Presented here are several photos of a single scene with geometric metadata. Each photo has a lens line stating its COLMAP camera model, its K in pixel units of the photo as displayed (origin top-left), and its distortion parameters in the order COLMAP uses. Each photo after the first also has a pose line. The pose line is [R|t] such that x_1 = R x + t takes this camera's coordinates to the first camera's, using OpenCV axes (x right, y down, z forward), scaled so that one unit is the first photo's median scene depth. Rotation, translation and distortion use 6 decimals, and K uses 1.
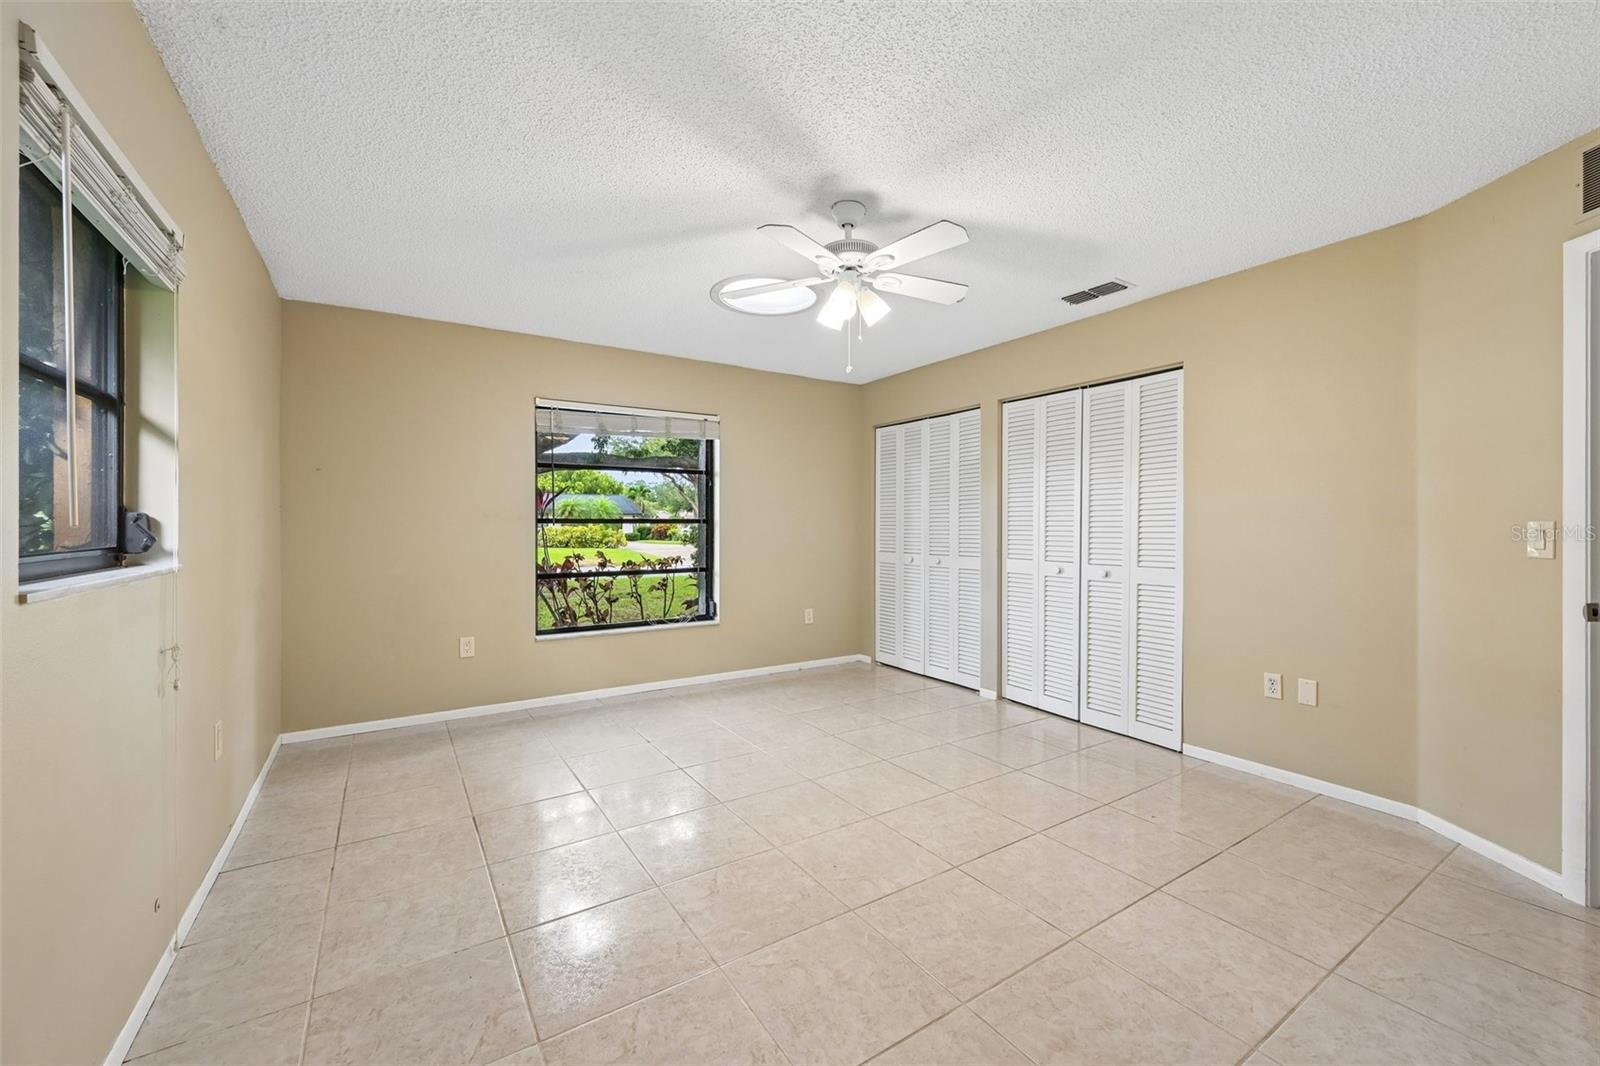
lens RADIAL K [[635.8, 0, 797.8], [0, 635.8, 530.6], [0, 0, 1]] dist [0.000020, -0.000132]
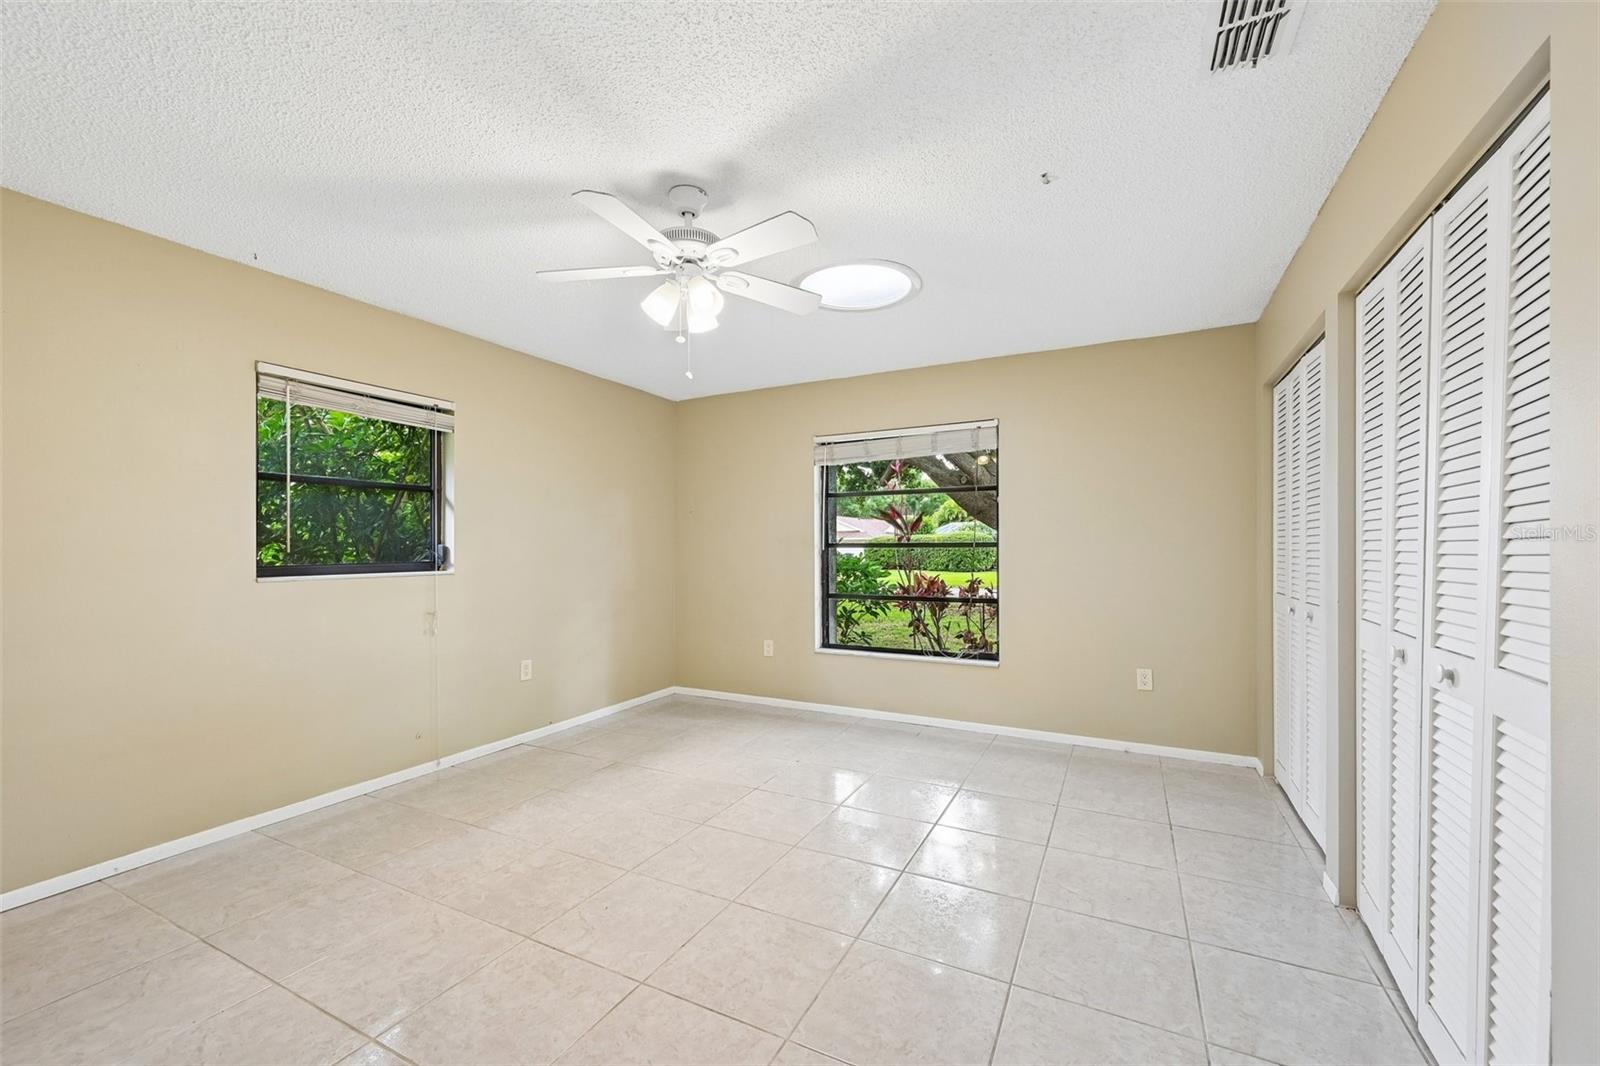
lens RADIAL K [[635.1, 0, 800.3], [0, 635.1, 549.2], [0, 0, 1]] dist [0.001074, 0.000050]
pose [[0.500790, -0.000931, -0.865568, 0.654789], [-0.004276, 0.999985, -0.003549, -0.006077], [0.865558, 0.005479, 0.500778, 0.488731]]
